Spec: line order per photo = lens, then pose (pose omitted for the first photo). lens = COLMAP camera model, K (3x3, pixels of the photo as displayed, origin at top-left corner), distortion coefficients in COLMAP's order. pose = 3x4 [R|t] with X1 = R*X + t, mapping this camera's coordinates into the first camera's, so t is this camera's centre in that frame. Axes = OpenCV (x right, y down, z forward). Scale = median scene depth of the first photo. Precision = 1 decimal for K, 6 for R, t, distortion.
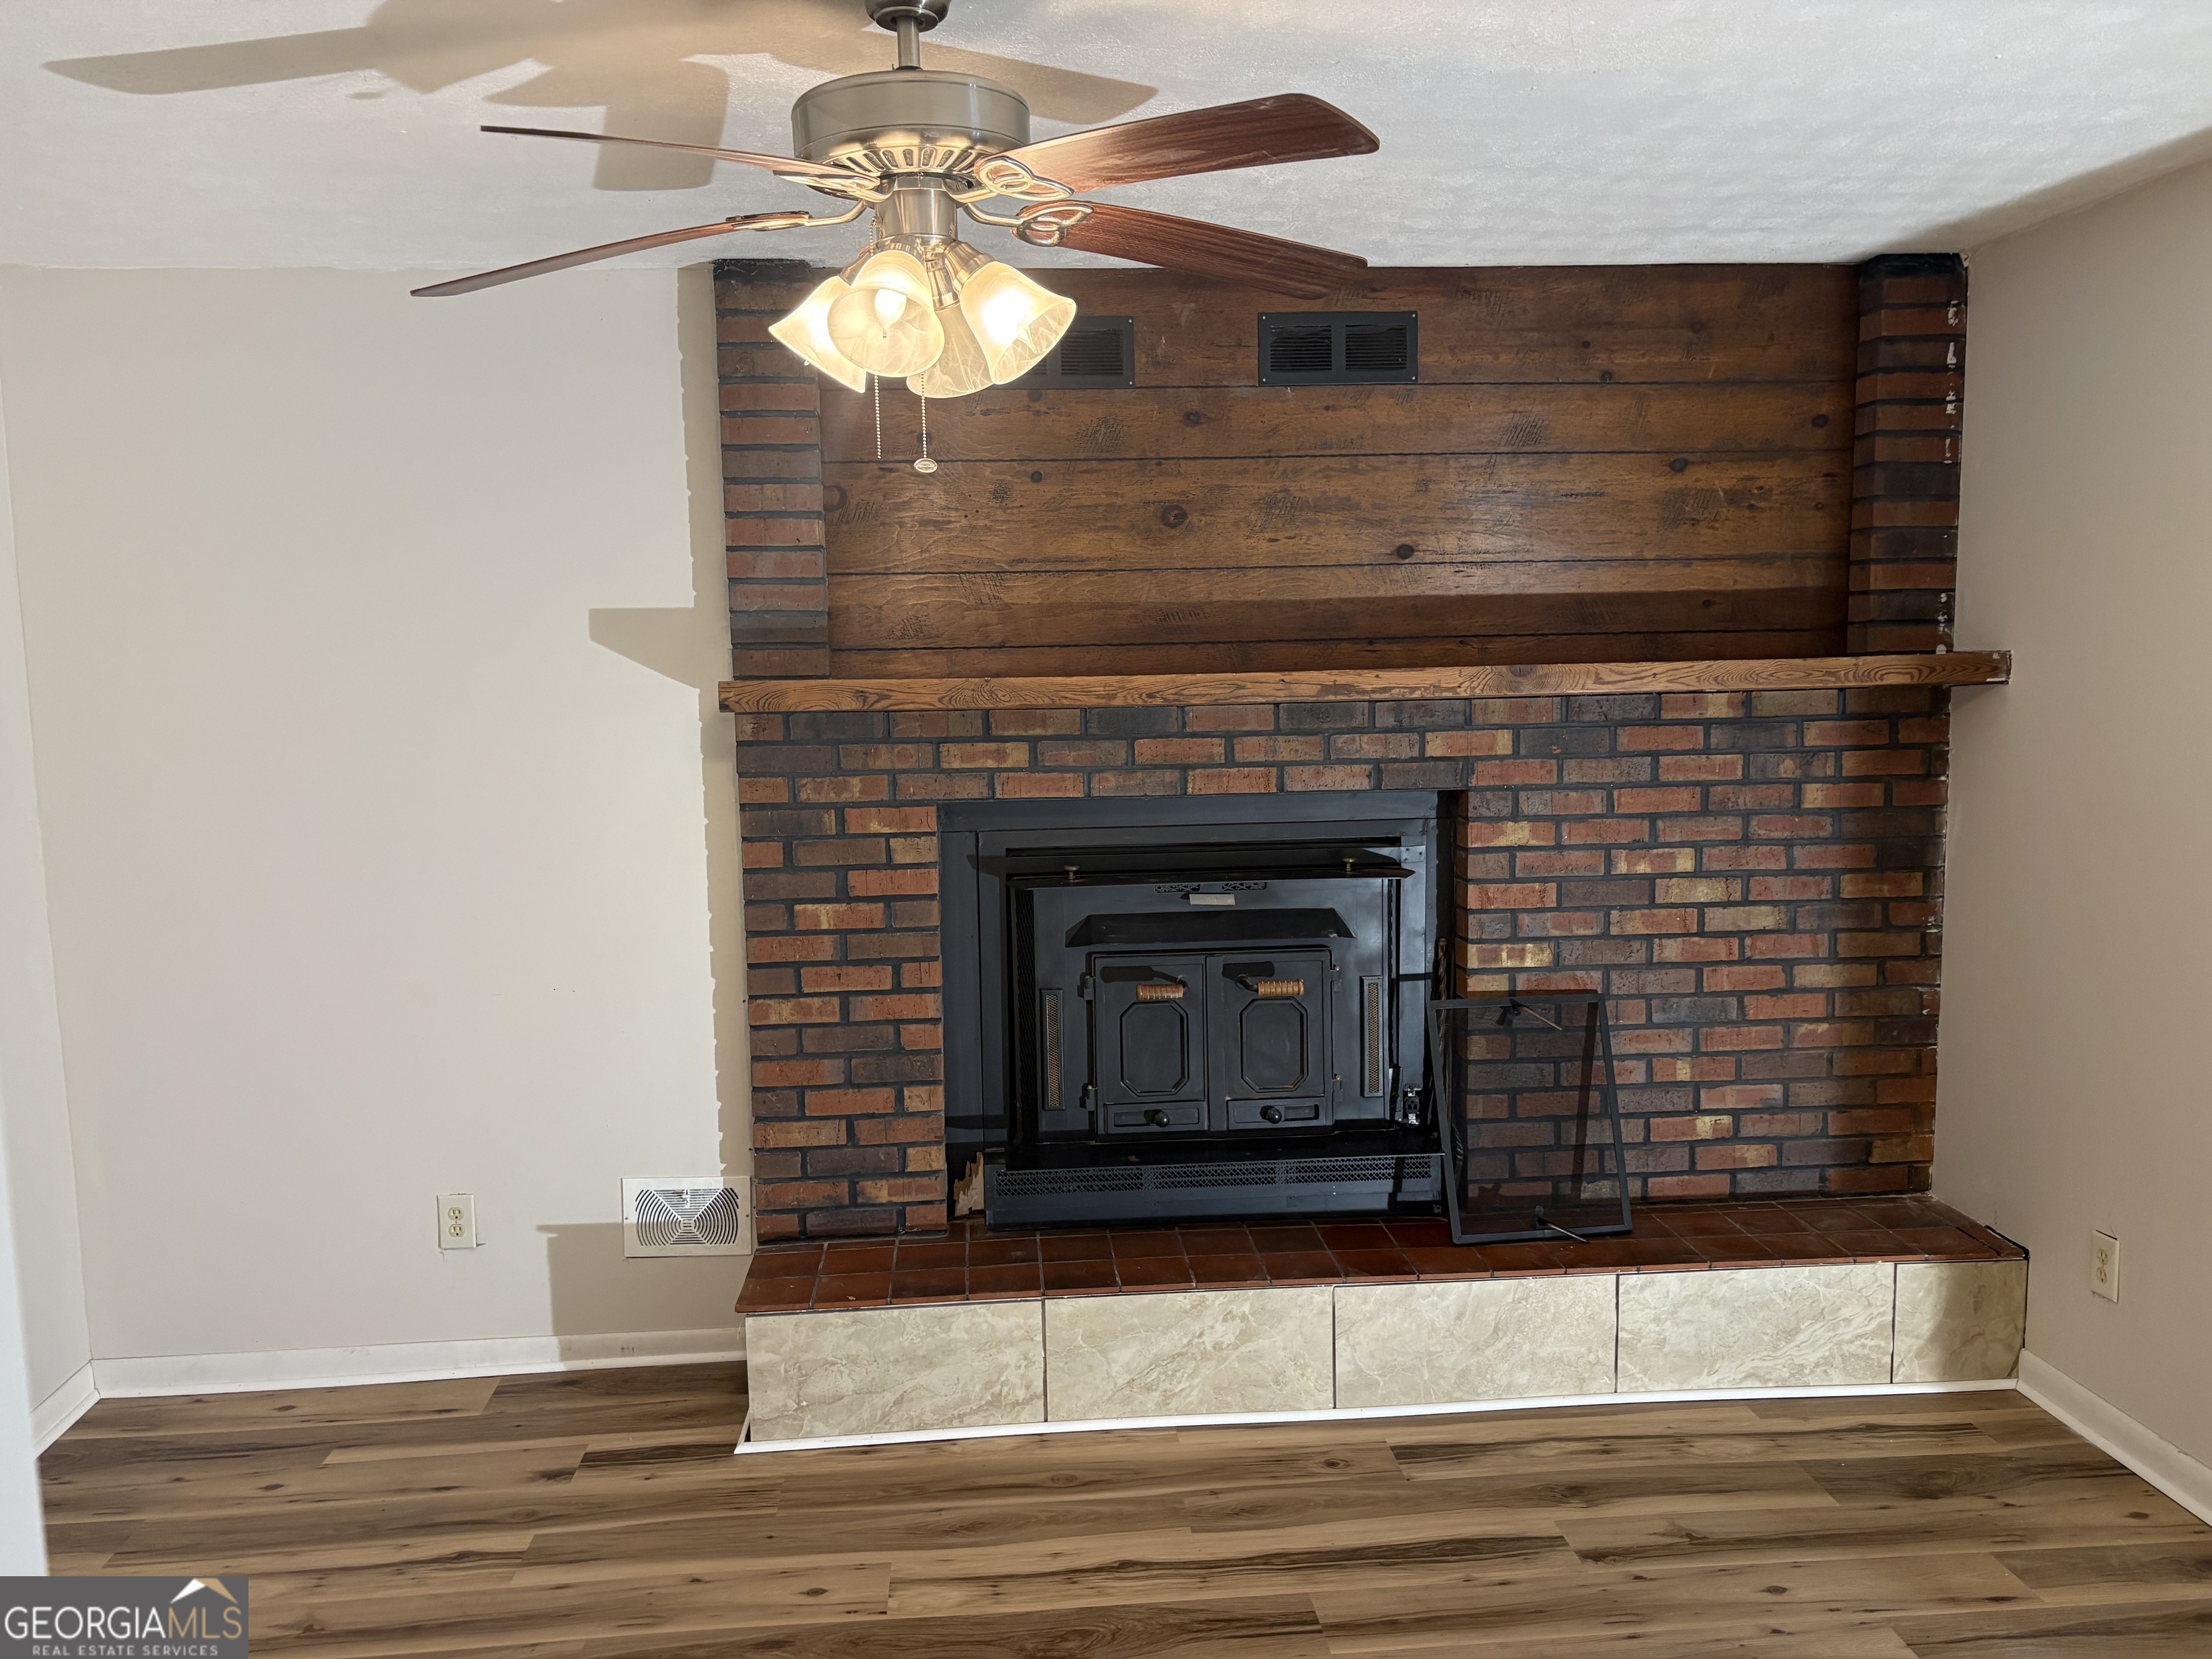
lens RADIAL K [[1668.0, 0, 1106.0], [0, 1668.0, 829.5], [0, 0, 1]] dist [0.135497, -0.164416]
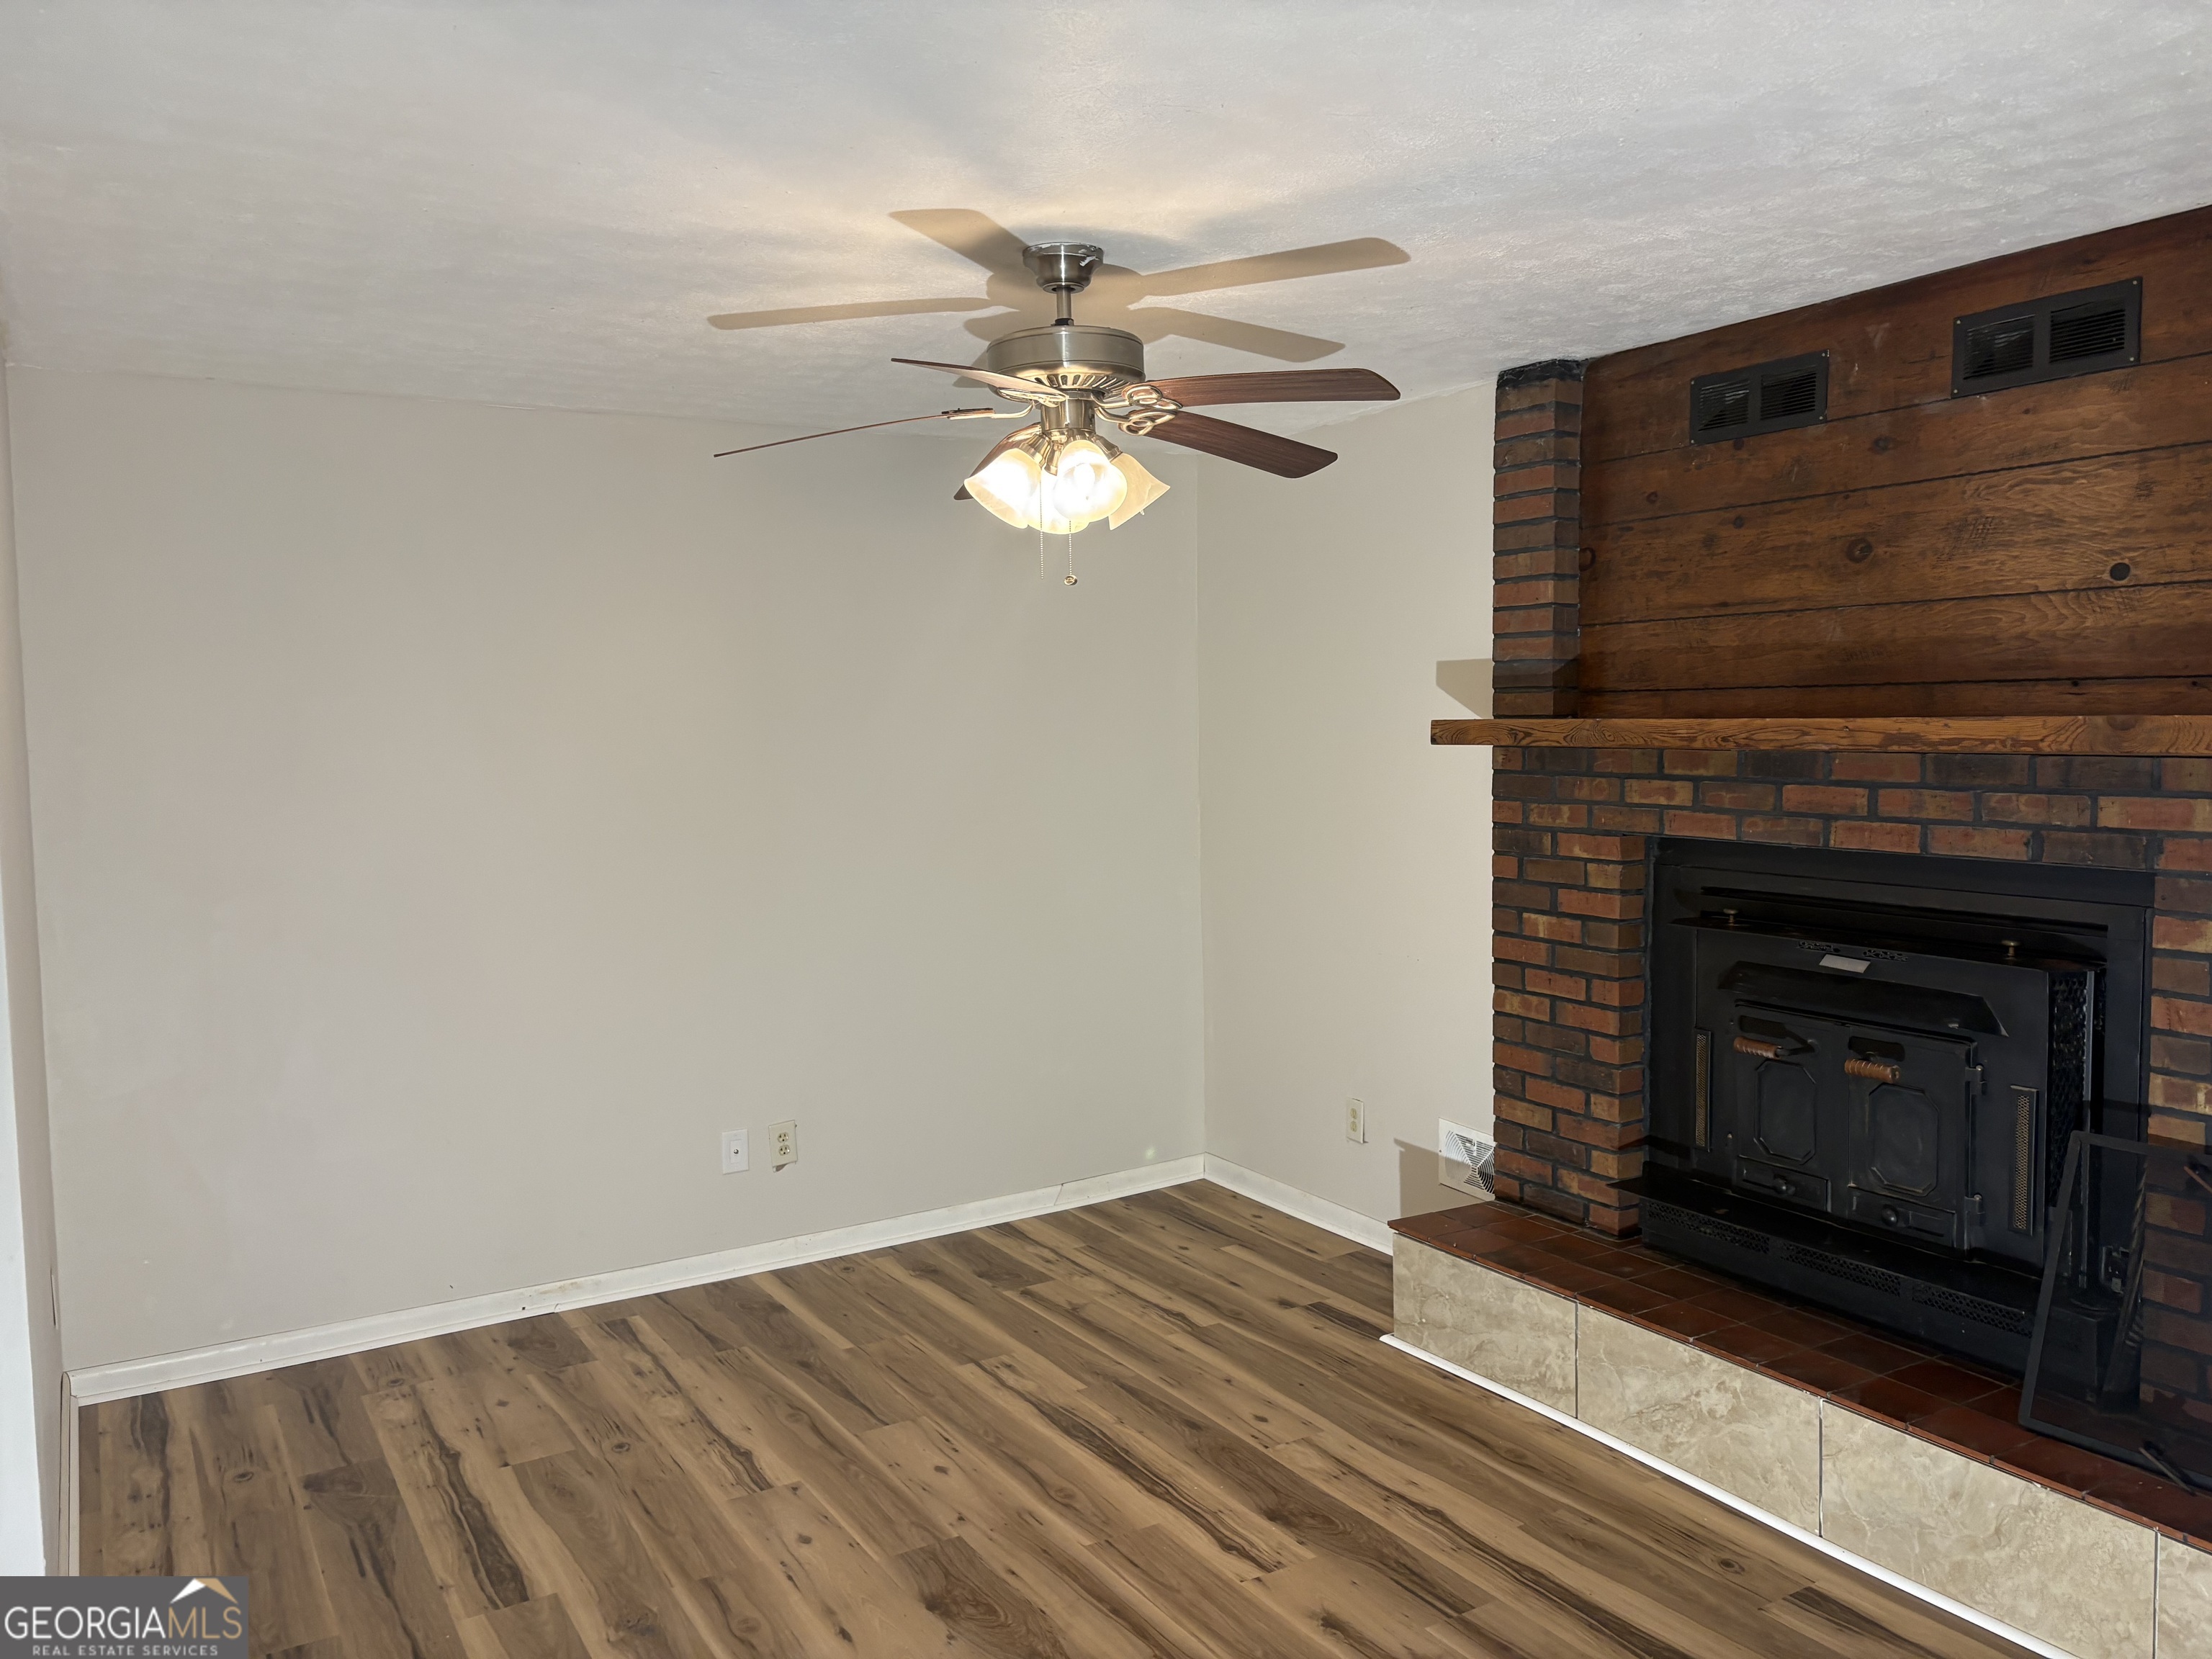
lens RADIAL K [[1612.2, 0, 1110.1], [0, 1612.2, 798.1], [0, 0, 1]] dist [-0.007782, 0.107054]
pose [[0.487057, 0.060660, -0.871261, 0.639015], [-0.088952, 0.995843, 0.019608, -0.030062], [0.868829, 0.067950, 0.490428, 0.205123]]
